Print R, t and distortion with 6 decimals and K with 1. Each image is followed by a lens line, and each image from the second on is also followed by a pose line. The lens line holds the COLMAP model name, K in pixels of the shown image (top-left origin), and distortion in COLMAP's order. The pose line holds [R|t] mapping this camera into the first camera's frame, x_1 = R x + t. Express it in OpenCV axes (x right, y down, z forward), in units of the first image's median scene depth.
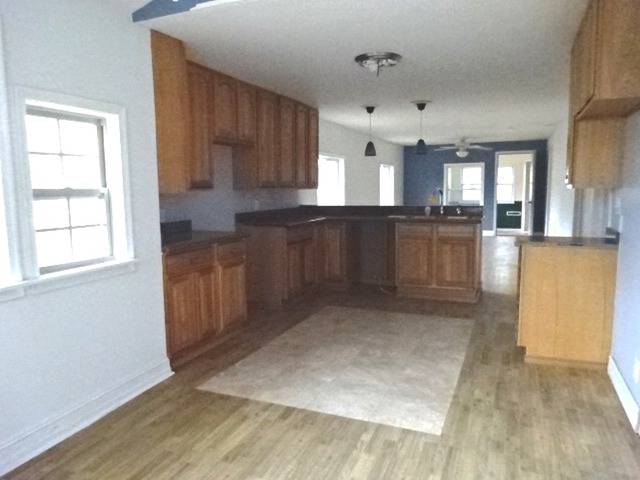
lens RADIAL K [[468.7, 0, 320.0], [0, 468.7, 240.0], [0, 0, 1]] dist [-0.000757, -0.000397]
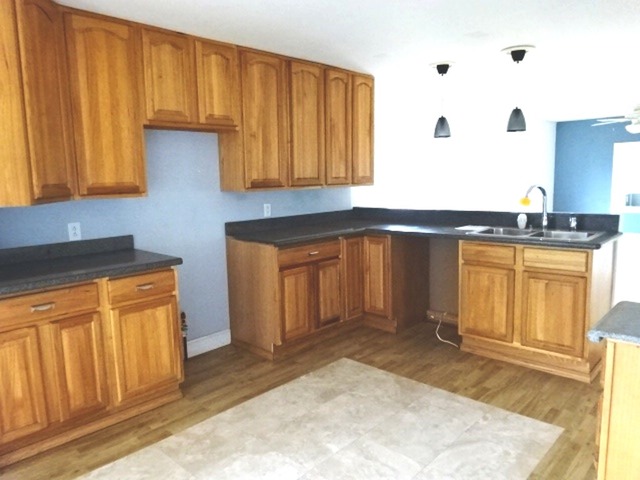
lens RADIAL K [[468.7, 0, 320.0], [0, 468.7, 240.0], [0, 0, 1]] dist [-0.000757, -0.000397]
pose [[0.935791, 0.034571, -0.350857, 0.223697], [-0.024729, 0.999166, 0.032495, -0.056515], [0.351688, -0.021732, 0.935865, 0.347588]]
